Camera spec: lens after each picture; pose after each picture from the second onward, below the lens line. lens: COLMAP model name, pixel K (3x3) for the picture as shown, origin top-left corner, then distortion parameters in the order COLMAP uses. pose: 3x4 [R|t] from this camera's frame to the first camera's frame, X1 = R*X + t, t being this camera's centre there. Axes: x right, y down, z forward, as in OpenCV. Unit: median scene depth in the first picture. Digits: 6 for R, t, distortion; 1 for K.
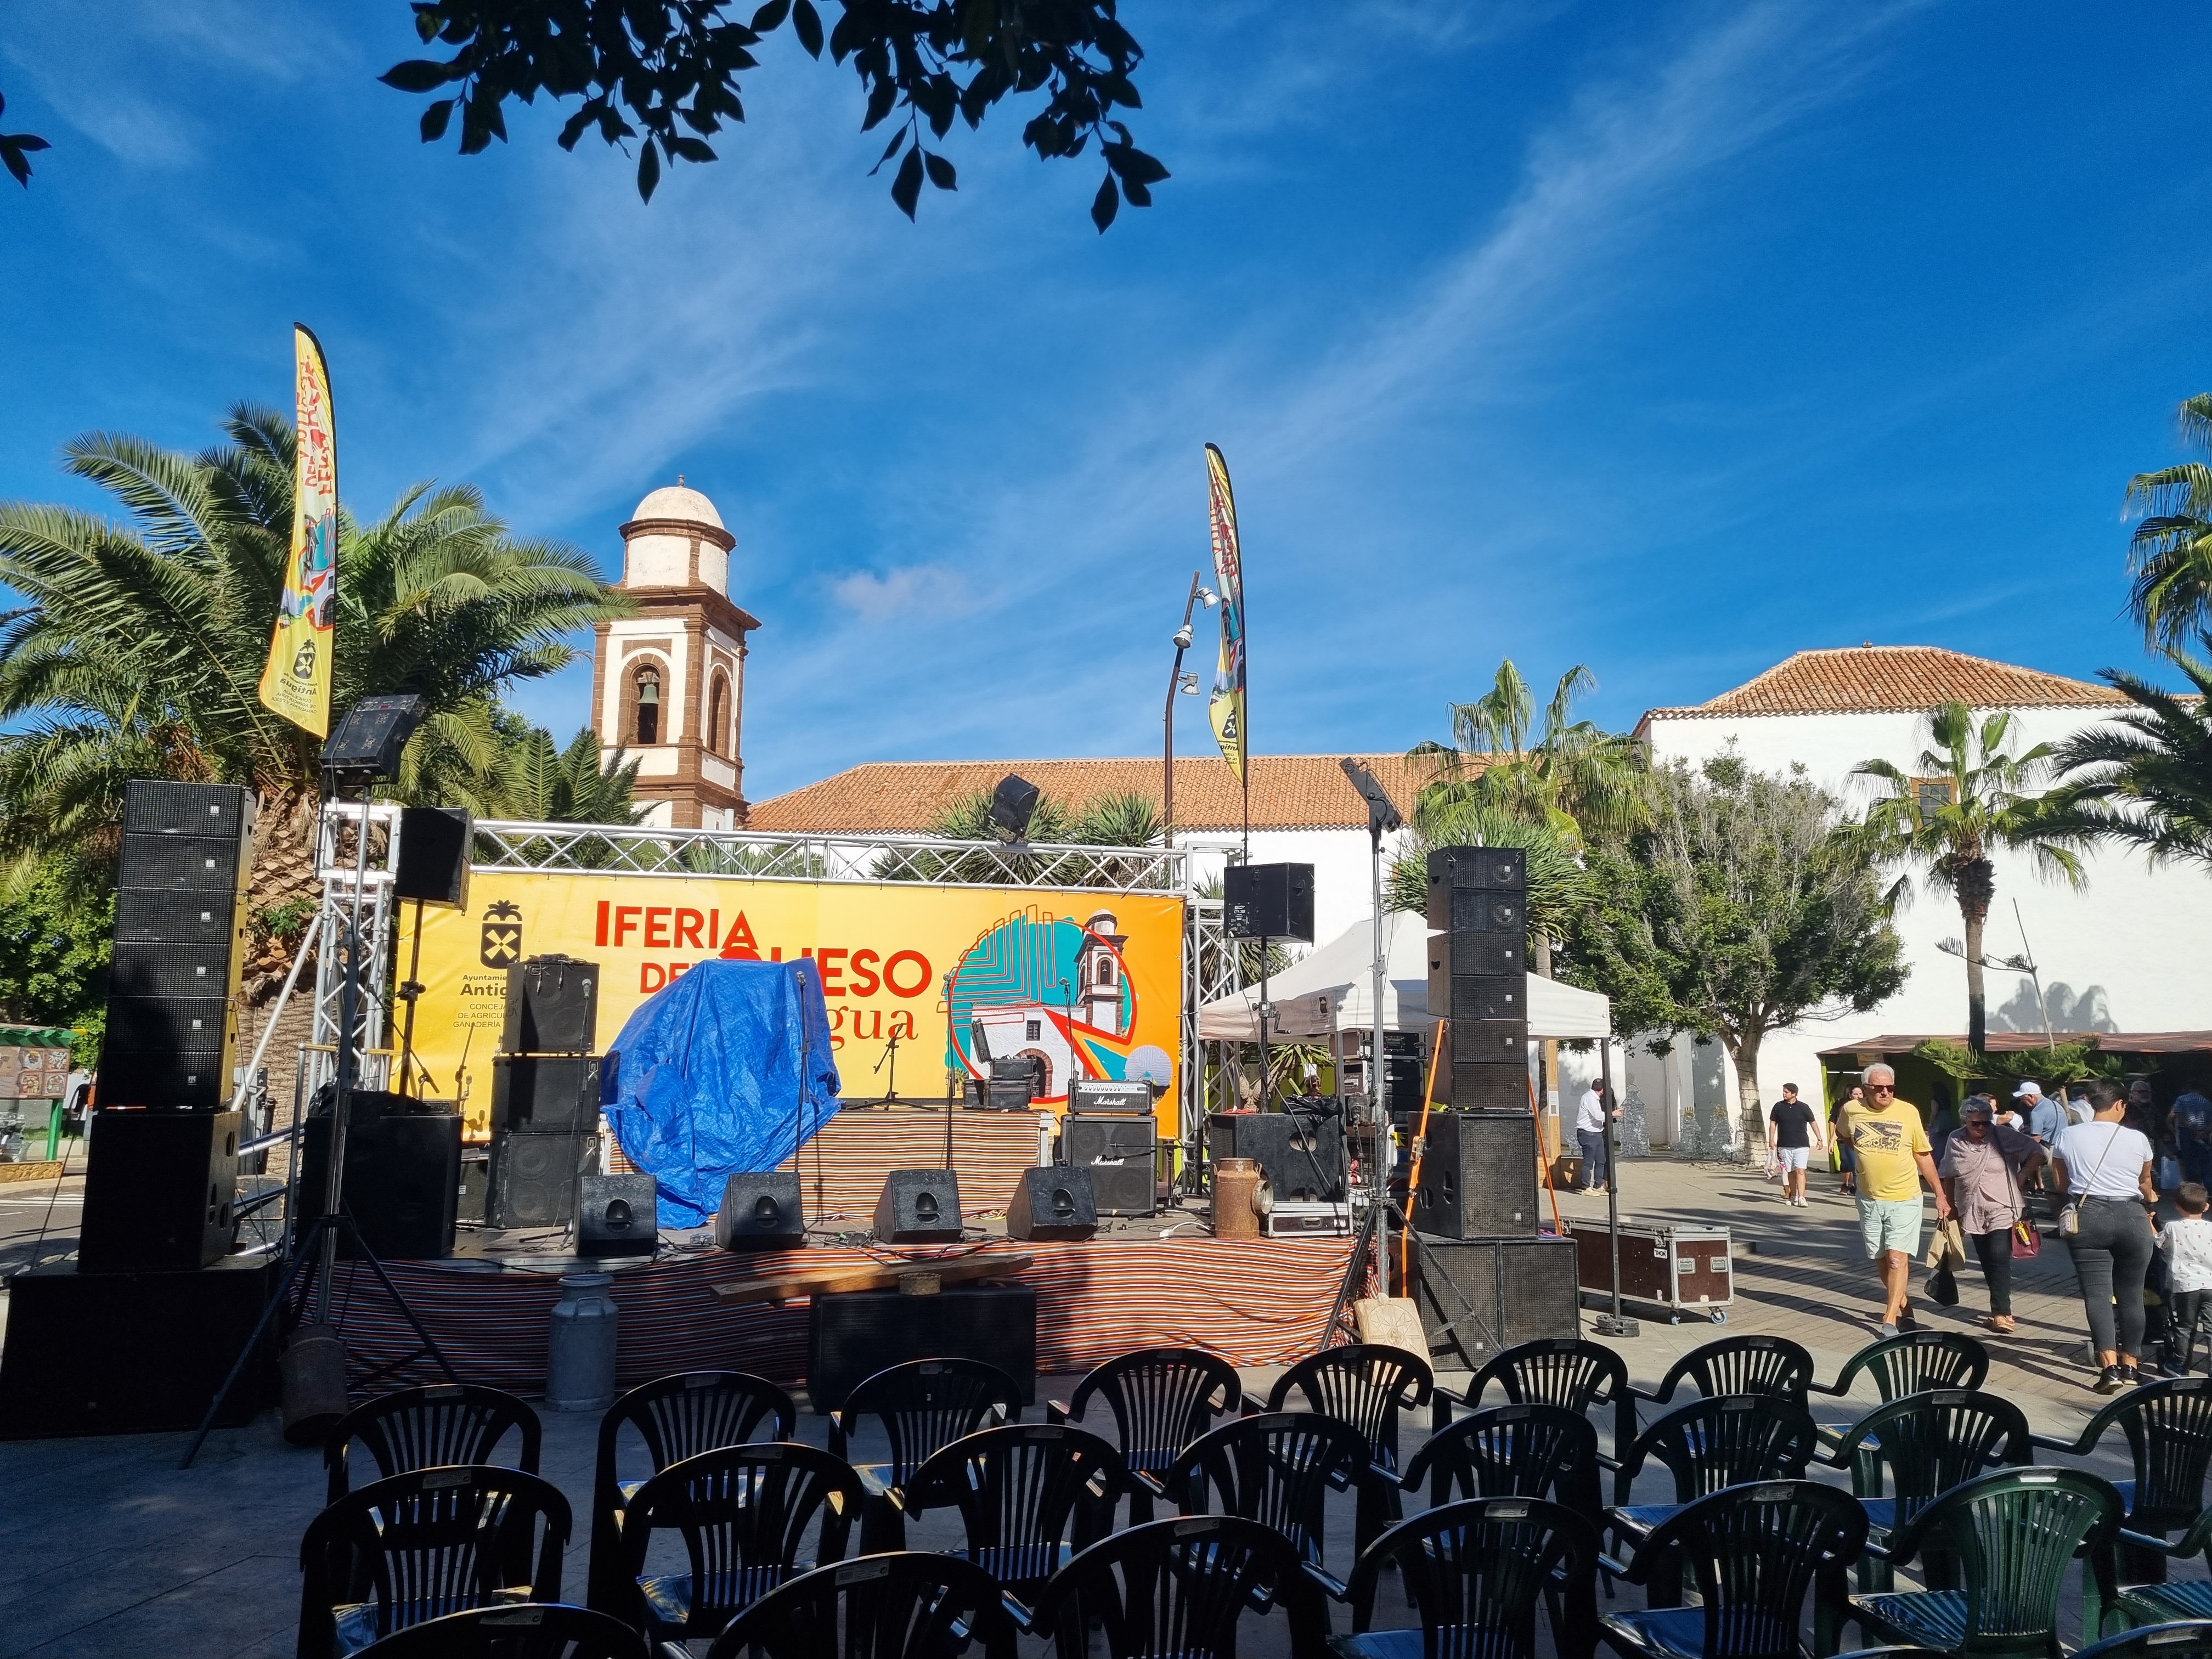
lens RADIAL K [[1773.1, 0, 1151.0], [0, 1773.1, 831.8], [0, 0, 1]] dist [0.103492, -0.101374]
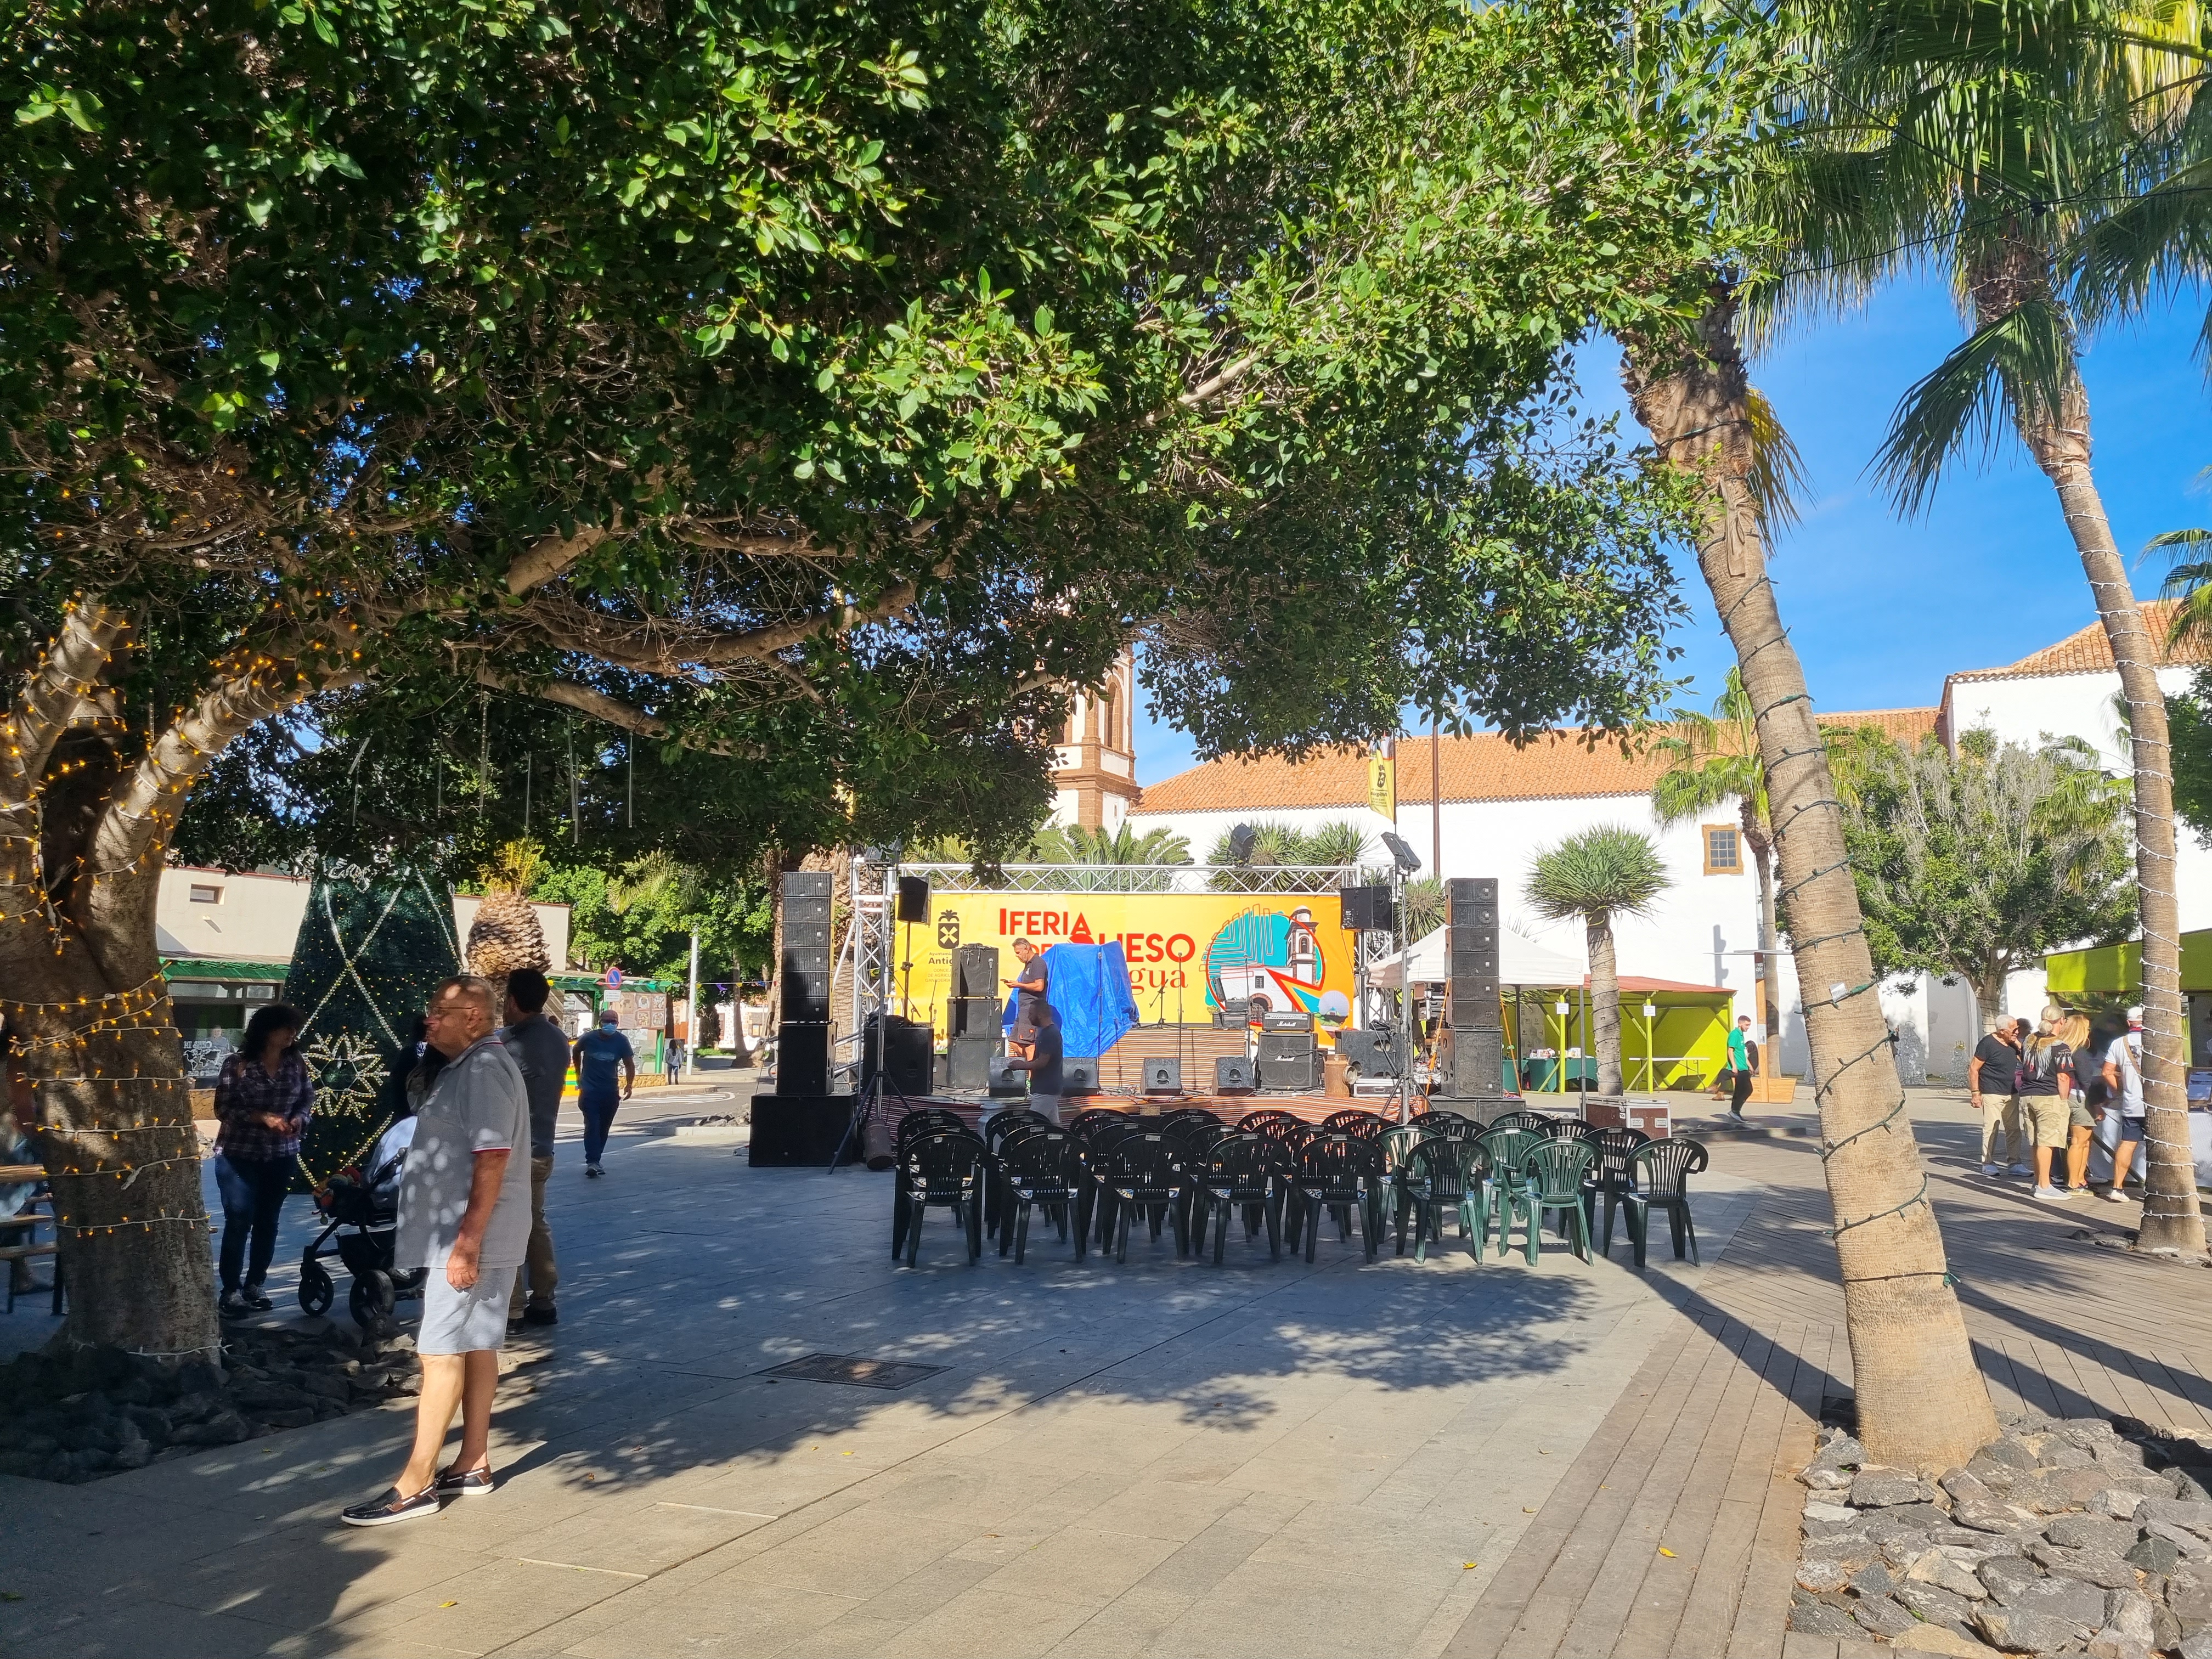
lens RADIAL K [[1773.1, 0, 1151.0], [0, 1773.1, 831.8], [0, 0, 1]] dist [0.103492, -0.101374]
pose [[0.971868, -0.027238, -0.233944, 0.228708], [0.034731, 0.999005, 0.027970, -0.076187], [0.232949, -0.035308, 0.971848, -0.610484]]
